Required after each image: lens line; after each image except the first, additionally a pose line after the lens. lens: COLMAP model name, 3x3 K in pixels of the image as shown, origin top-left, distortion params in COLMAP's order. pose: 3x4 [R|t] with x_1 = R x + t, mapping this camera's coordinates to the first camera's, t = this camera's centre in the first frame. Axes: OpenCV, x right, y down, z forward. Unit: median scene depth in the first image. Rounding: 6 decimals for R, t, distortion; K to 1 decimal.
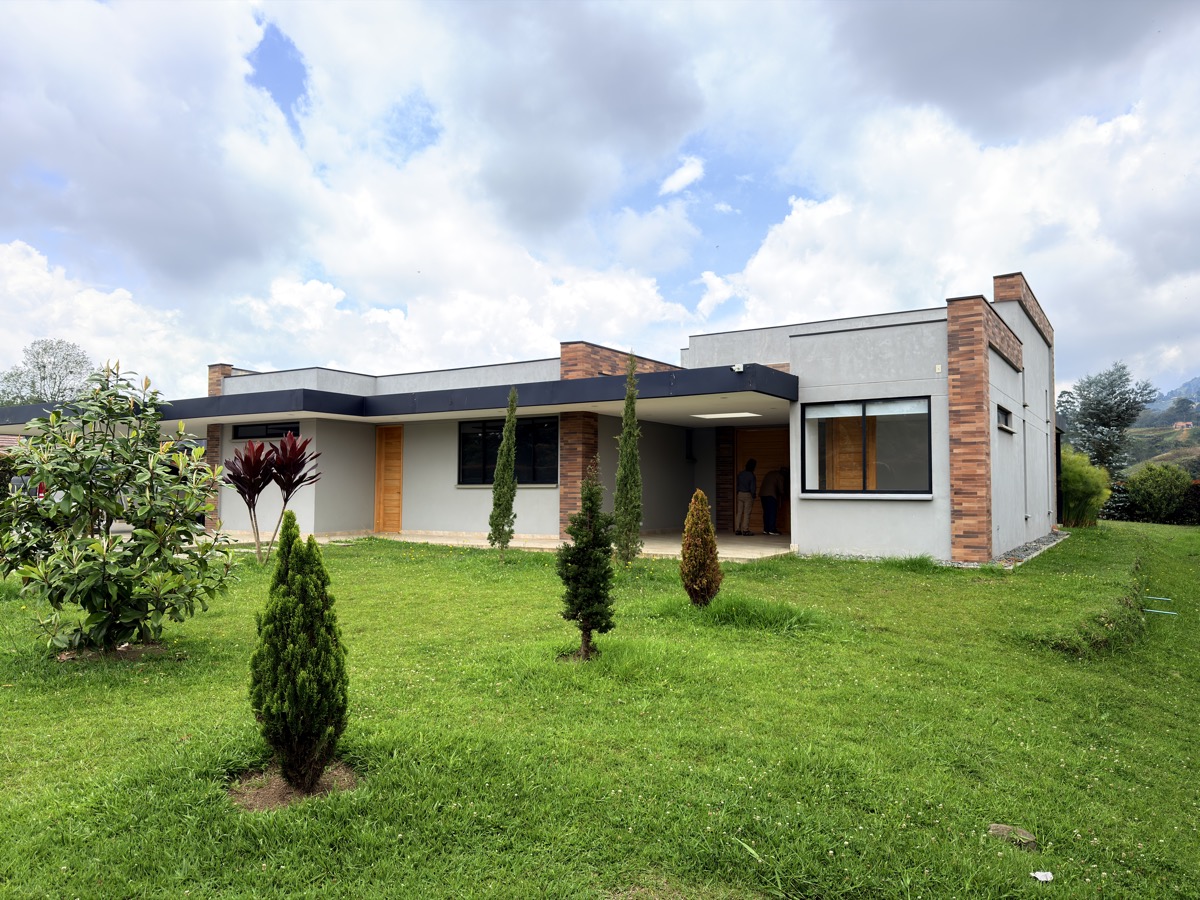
lens RADIAL K [[836.4, 0, 599.9], [0, 836.4, 450.0], [0, 0, 1]] dist [0.000274, 0.000012]
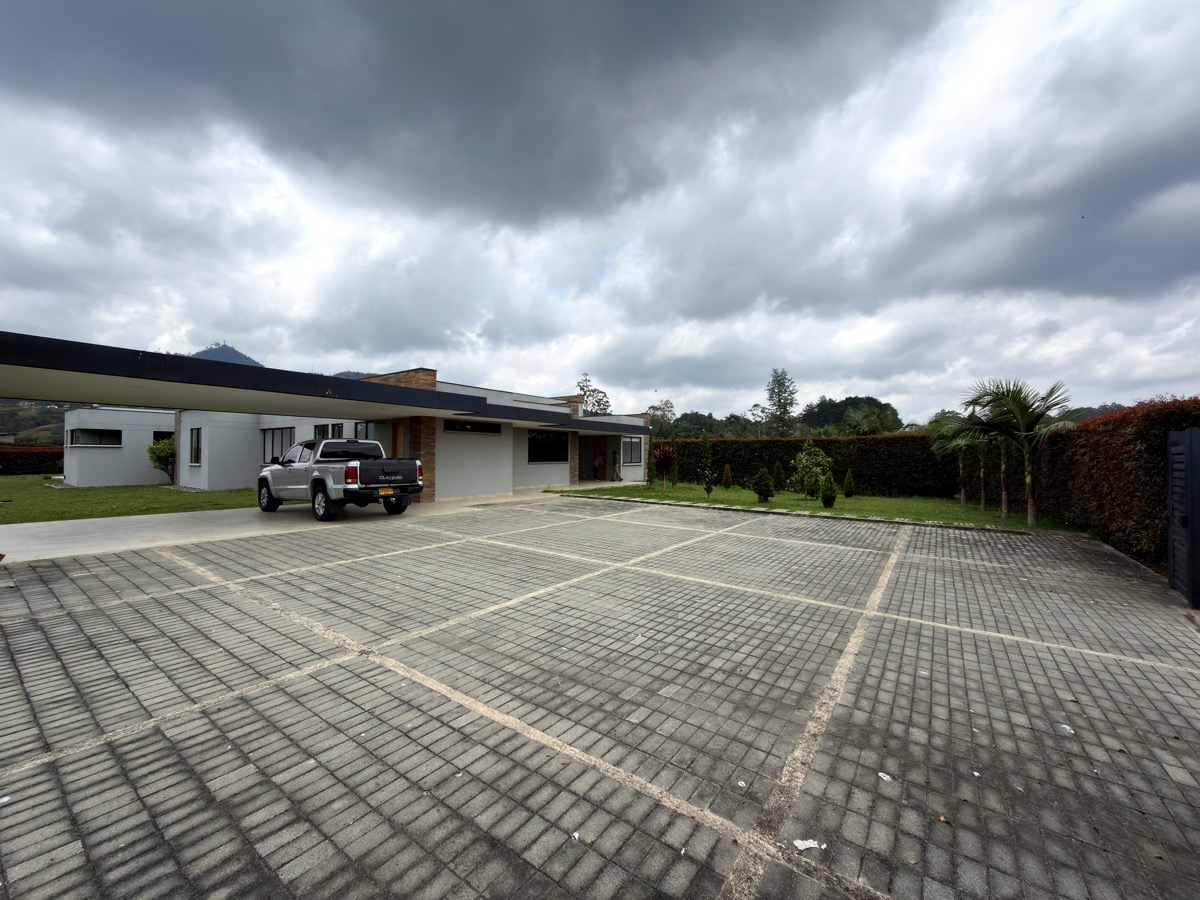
lens RADIAL K [[480.0, 0, 597.4], [0, 480.0, 451.9], [0, 0, 1]] dist [0.000995, 0.000026]
pose [[0.046246, 0.003649, 0.998923, -1.410975], [-0.052625, 0.998614, -0.001212, 0.011462], [-0.997543, -0.052513, 0.046374, 0.863616]]
